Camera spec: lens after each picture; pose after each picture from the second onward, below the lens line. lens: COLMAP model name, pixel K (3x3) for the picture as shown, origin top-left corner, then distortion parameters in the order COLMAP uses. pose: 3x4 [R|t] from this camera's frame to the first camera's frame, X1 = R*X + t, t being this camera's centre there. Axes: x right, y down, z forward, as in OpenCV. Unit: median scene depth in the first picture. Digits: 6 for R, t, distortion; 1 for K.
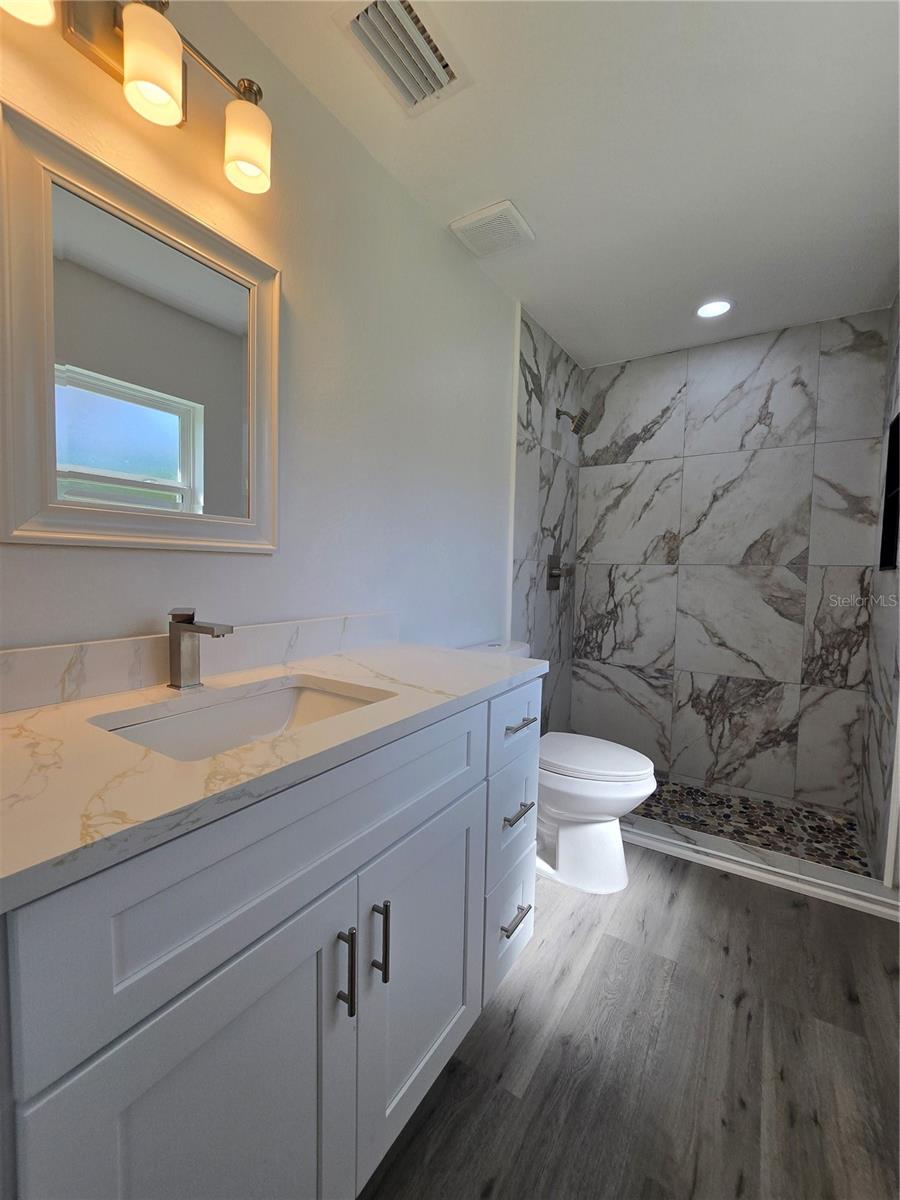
lens RADIAL K [[485.2, 0, 456.4], [0, 485.2, 600.2], [0, 0, 1]] dist [-0.026158, 0.005688]
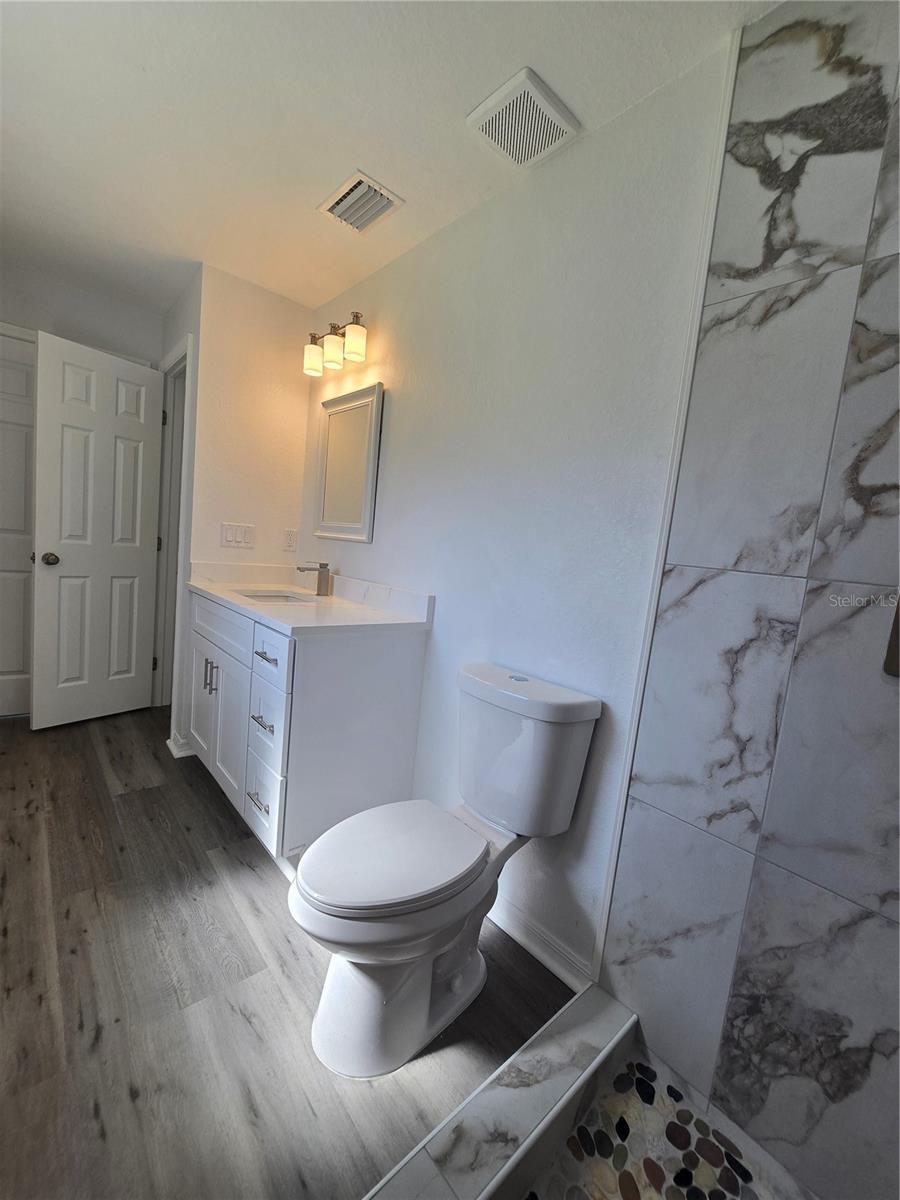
lens RADIAL K [[485.2, 0, 456.4], [0, 485.2, 600.2], [0, 0, 1]] dist [-0.026158, 0.005688]
pose [[-0.247396, 0.059734, -0.967071, 1.071529], [-0.162284, 0.981444, 0.102137, -0.103935], [0.955227, 0.182209, -0.233112, 1.480085]]
